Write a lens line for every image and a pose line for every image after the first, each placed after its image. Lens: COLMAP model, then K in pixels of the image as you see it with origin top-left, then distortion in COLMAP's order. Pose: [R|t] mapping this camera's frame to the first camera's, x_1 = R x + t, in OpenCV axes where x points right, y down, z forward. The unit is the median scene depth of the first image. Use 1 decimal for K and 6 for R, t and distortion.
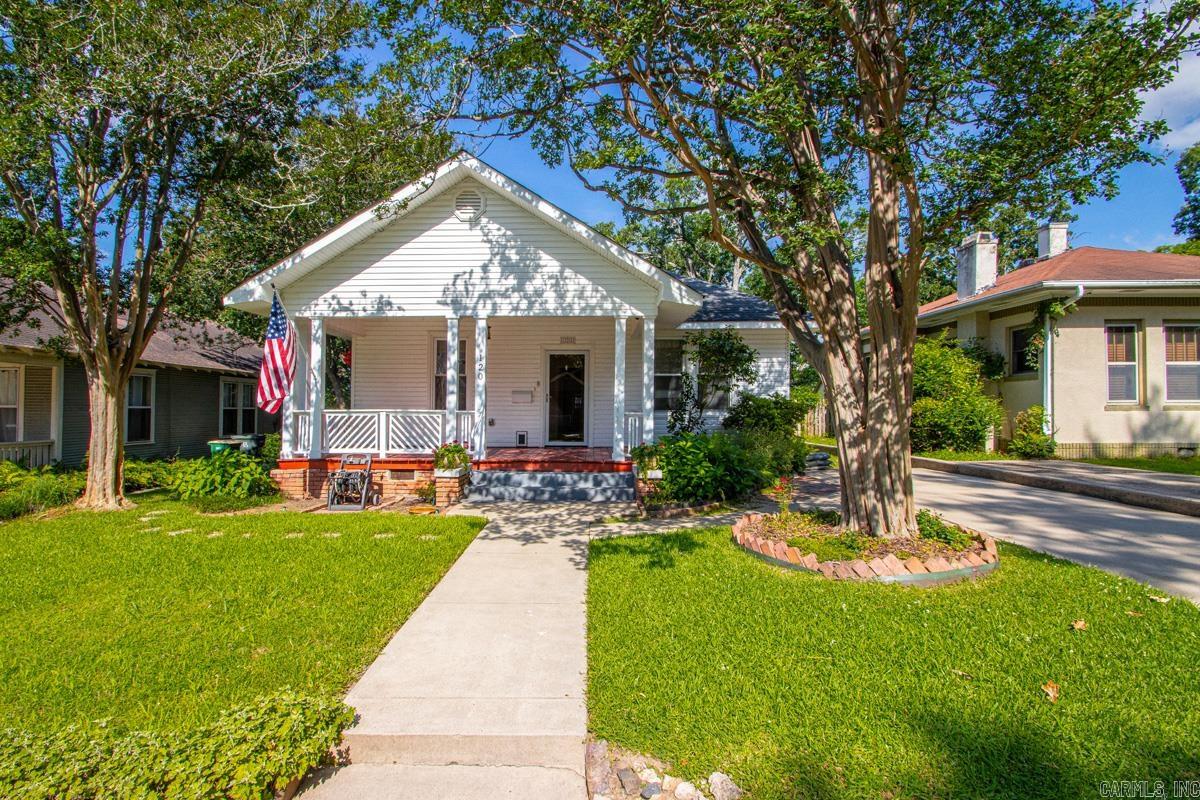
lens RADIAL K [[568.4, 0, 588.0], [0, 568.4, 396.2], [0, 0, 1]] dist [0.016860, -0.021219]
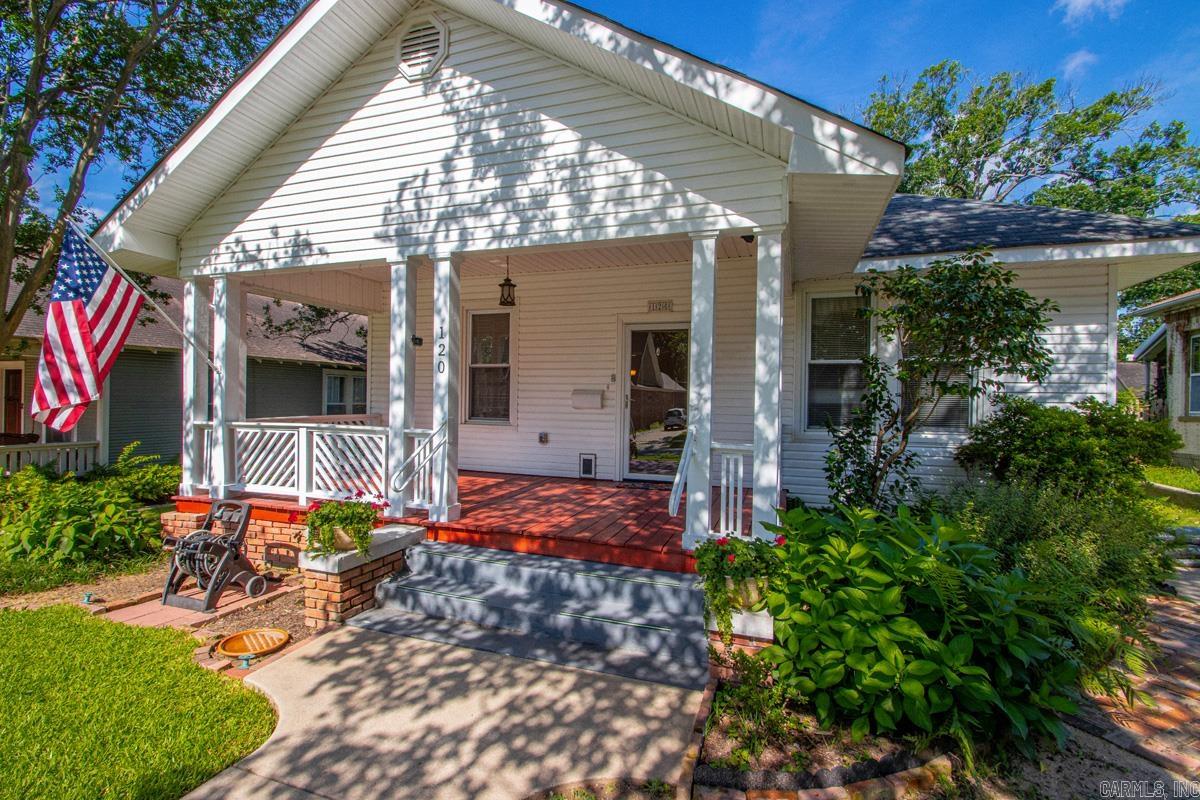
lens RADIAL K [[560.8, 0, 590.6], [0, 560.8, 399.0], [0, 0, 1]] dist [0.021647, -0.020465]
pose [[0.946183, 0.011482, -0.323428, 0.117804], [-0.004352, 0.999731, 0.022761, -0.017917], [0.323602, -0.020128, 0.945979, 0.541641]]
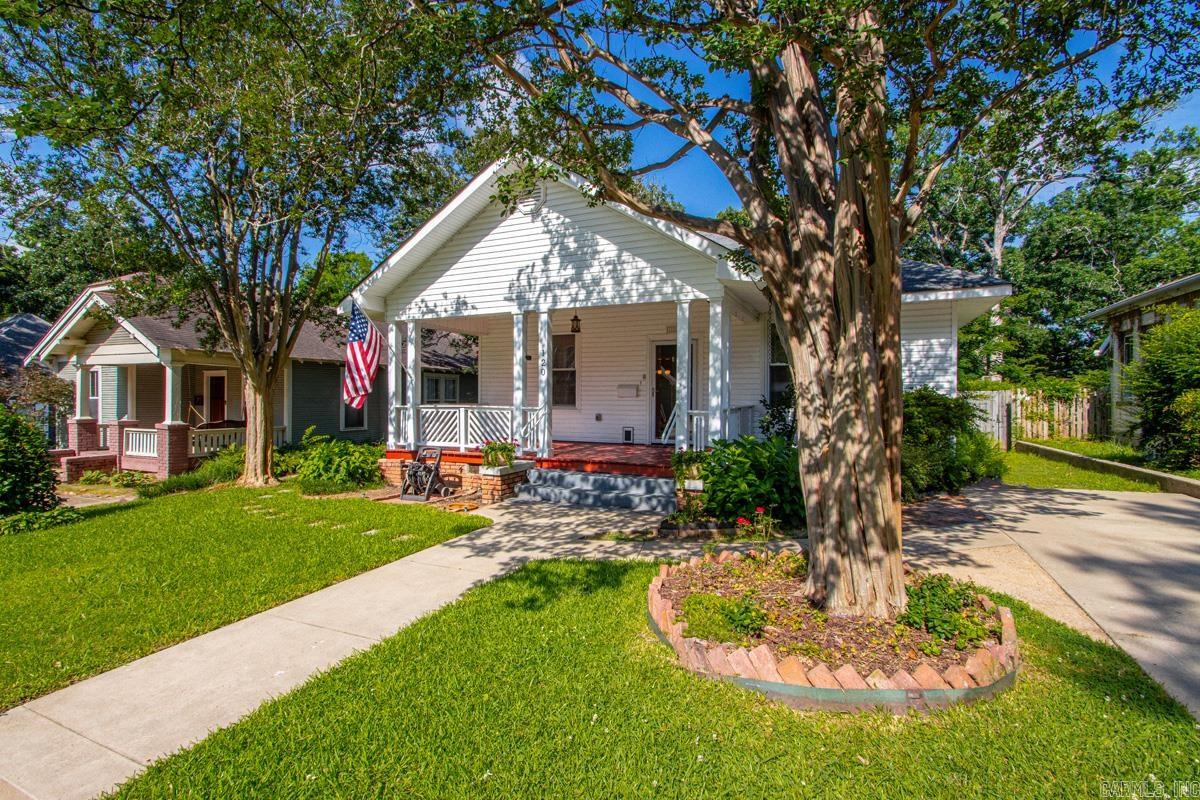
lens RADIAL K [[562.7, 0, 597.3], [0, 562.7, 397.3], [0, 0, 1]] dist [0.015158, -0.020671]
pose [[0.917630, 0.000056, -0.397435, 0.280010], [0.008758, 0.999754, 0.020363, -0.010598], [0.397338, -0.022167, 0.917404, 0.151508]]
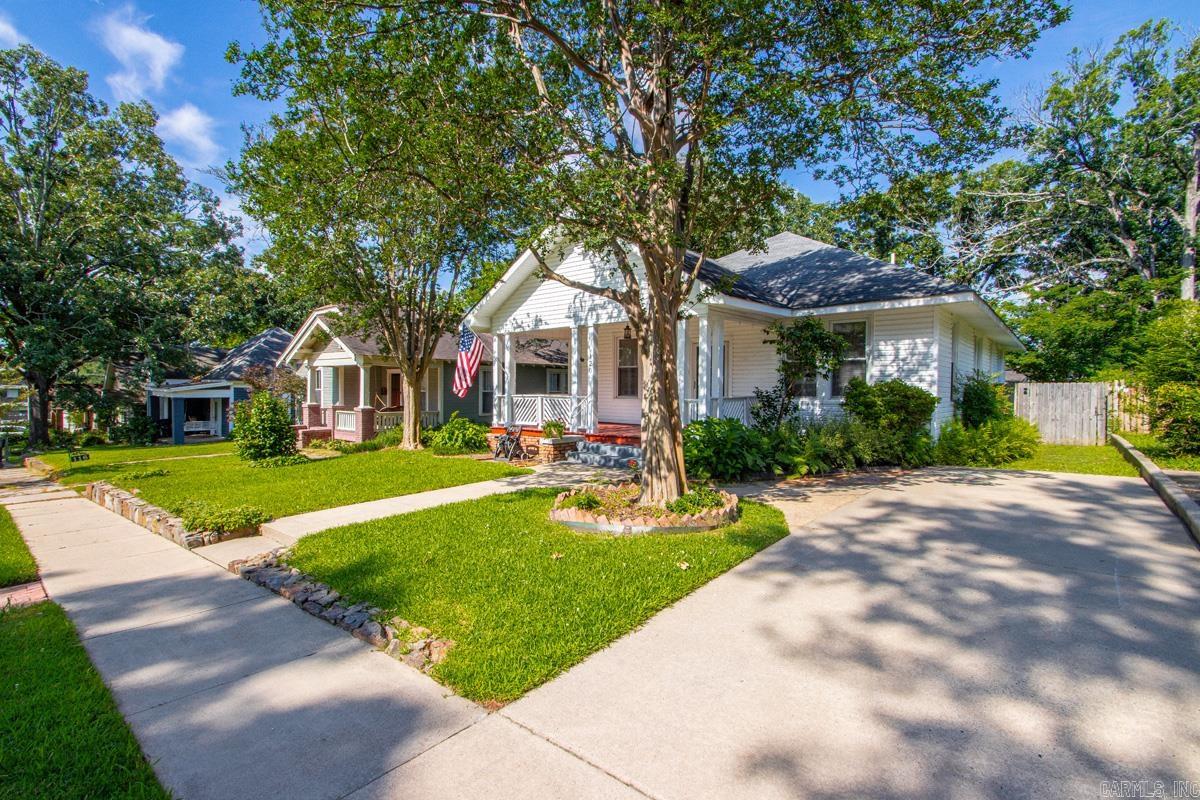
lens RADIAL K [[566.6, 0, 598.3], [0, 566.6, 391.7], [0, 0, 1]] dist [-0.009732, -0.000047]
pose [[0.775623, 0.003069, -0.631189, 0.656731], [0.013863, 0.999664, 0.021896, -0.013962], [0.631044, -0.025733, 0.775320, -0.009834]]
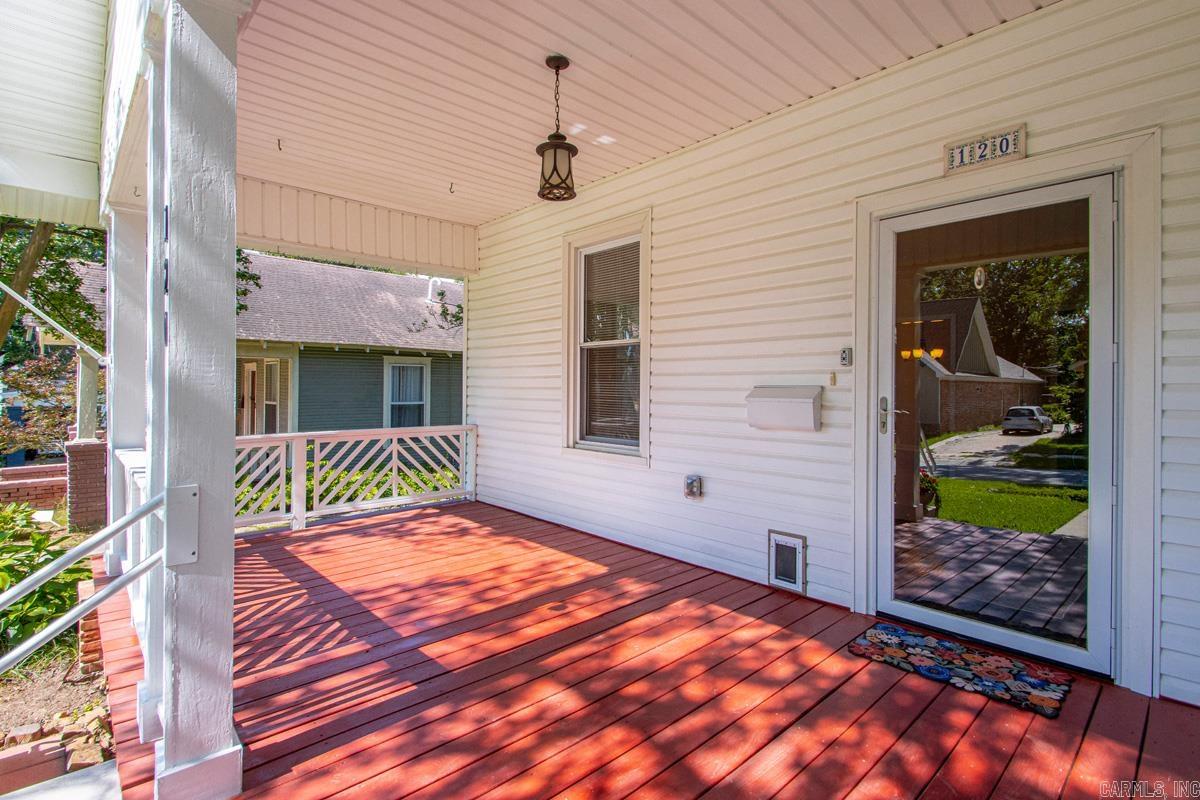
lens RADIAL K [[566.6, 0, 598.3], [0, 566.6, 391.7], [0, 0, 1]] dist [-0.009732, -0.000047]
pose [[0.681035, 0.005617, -0.732229, 0.028841], [0.010609, 0.999790, 0.017536, -0.016405], [0.732174, -0.019711, 0.680833, 0.990887]]
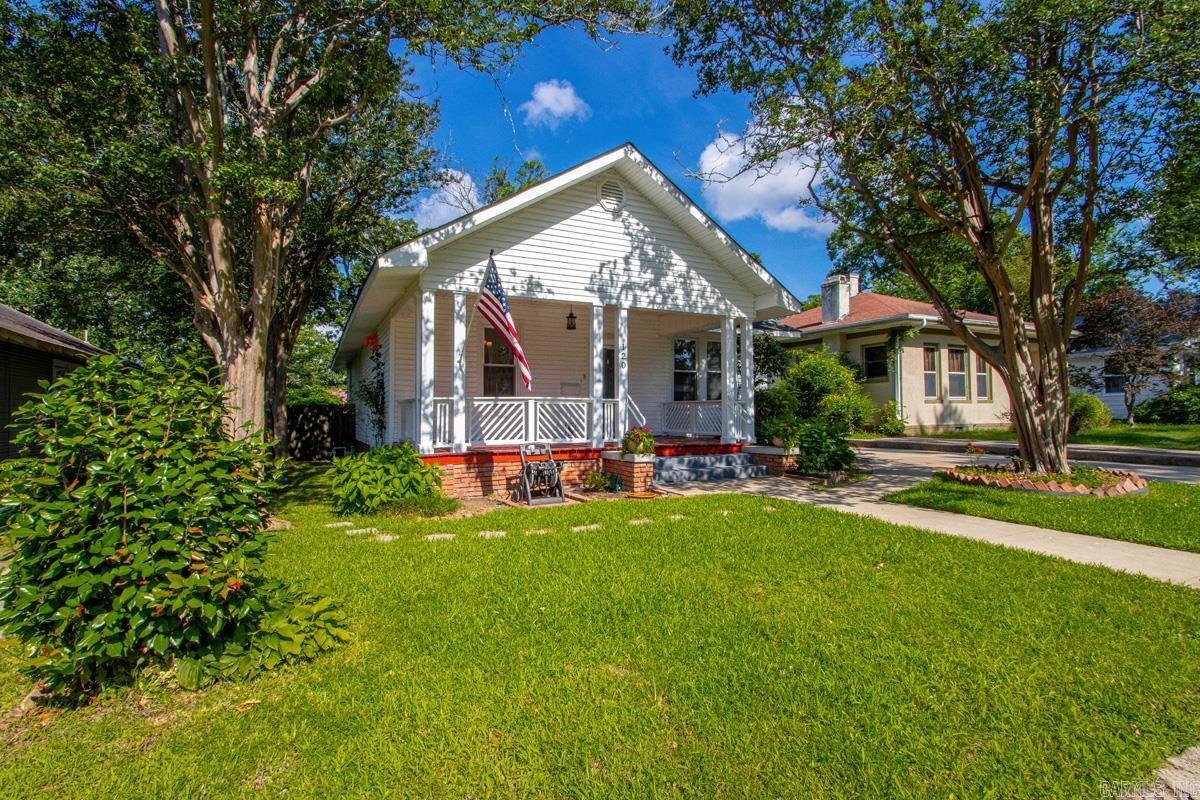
lens RADIAL K [[553.1, 0, 600.0], [0, 553.1, 400.0], [0, 0, 1]] dist [0.001479, 0.000171]
pose [[0.883545, 0.003780, 0.468330, -0.689967], [-0.002086, 0.999989, -0.004136, 0.031346], [-0.468341, 0.002678, 0.883544, 0.143302]]
